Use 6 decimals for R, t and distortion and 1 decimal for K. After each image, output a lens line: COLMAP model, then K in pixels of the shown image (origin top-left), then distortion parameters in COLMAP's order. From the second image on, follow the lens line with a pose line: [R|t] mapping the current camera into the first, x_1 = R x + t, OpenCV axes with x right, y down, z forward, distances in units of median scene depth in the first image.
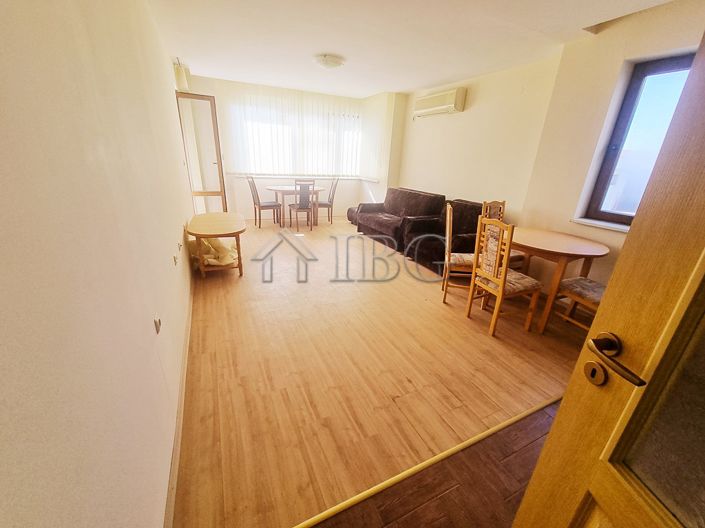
lens RADIAL K [[286.6, 0, 351.8], [0, 286.6, 266.5], [0, 0, 1]] dist [0.001785, -0.003019]
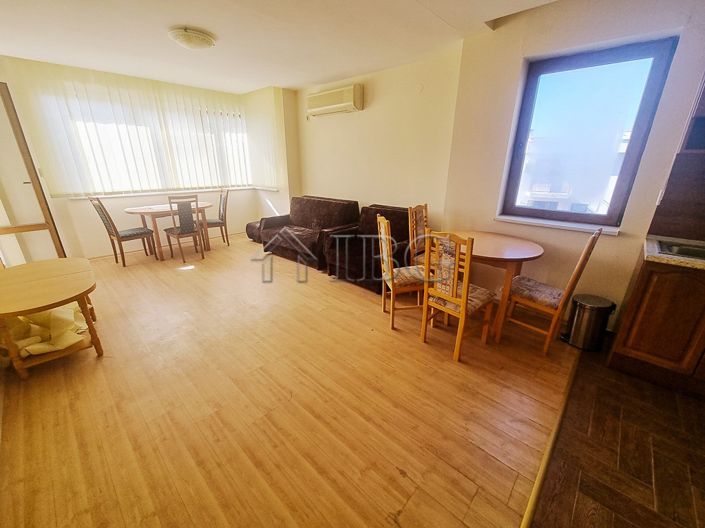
lens RADIAL K [[286.6, 0, 353.5], [0, 286.6, 266.8], [0, 0, 1]] dist [0.001785, -0.003019]
pose [[0.928200, -0.164171, 0.333905, -0.041464], [0.166166, 0.985834, 0.022790, -0.088810], [-0.332916, 0.034330, 0.942331, 0.202828]]
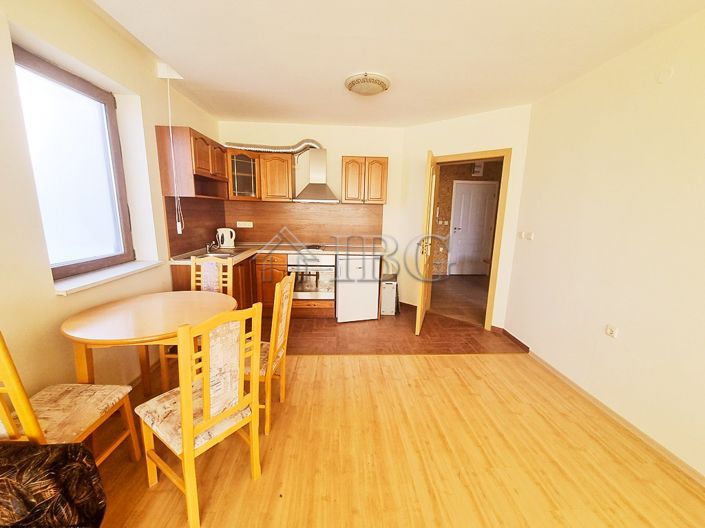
lens RADIAL K [[286.6, 0, 354.1], [0, 286.6, 263.2], [0, 0, 1]] dist [0.001785, -0.003019]
pose [[-0.925419, -0.135272, 0.353979, 0.034010], [0.074034, 0.851576, 0.518977, -0.412122], [-0.371643, 0.506478, -0.778050, 1.052375]]
